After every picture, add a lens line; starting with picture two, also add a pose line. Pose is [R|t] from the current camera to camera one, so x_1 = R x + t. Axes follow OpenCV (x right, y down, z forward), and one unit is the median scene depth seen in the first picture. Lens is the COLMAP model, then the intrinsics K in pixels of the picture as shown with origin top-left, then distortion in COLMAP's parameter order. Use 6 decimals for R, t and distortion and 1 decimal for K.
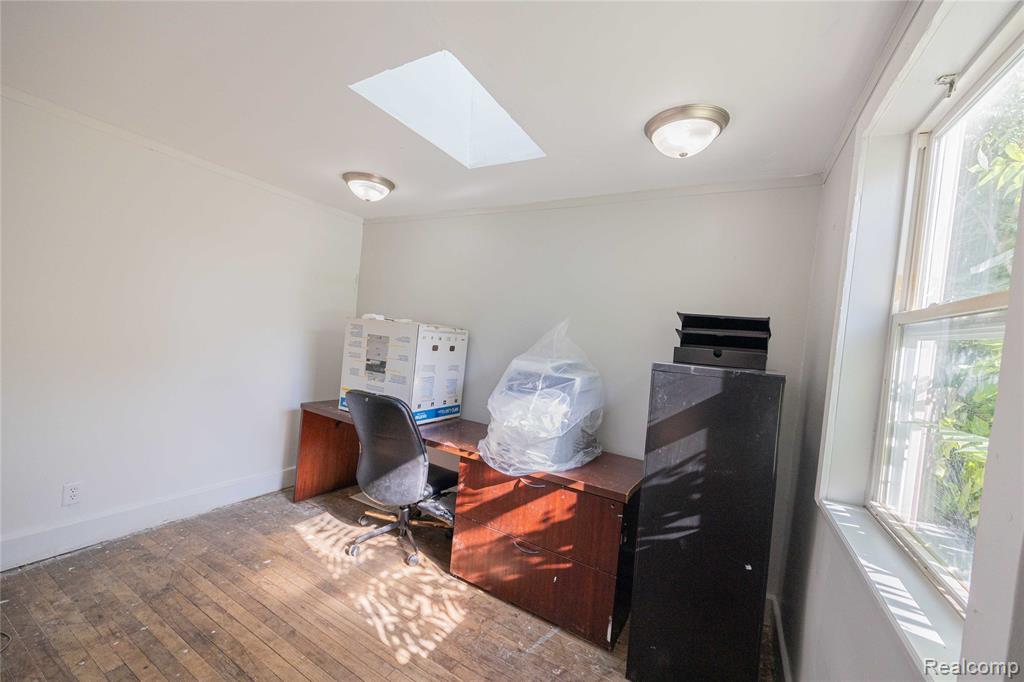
lens RADIAL K [[408.2, 0, 518.4], [0, 408.2, 343.8], [0, 0, 1]] dist [-0.009993, 0.000078]
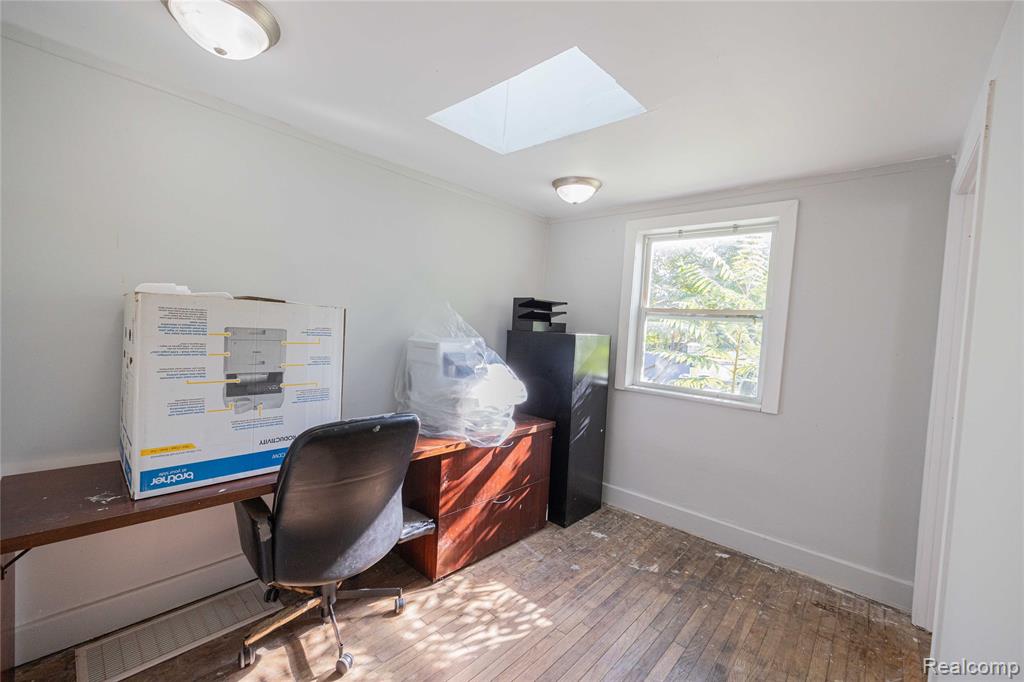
lens RADIAL K [[408.2, 0, 518.4], [0, 408.2, 343.8], [0, 0, 1]] dist [-0.009993, 0.000078]
pose [[0.224441, -0.121659, 0.966864, -1.031577], [-0.014855, 0.991634, 0.128224, -0.097567], [-0.974375, -0.043142, 0.220756, 0.692305]]
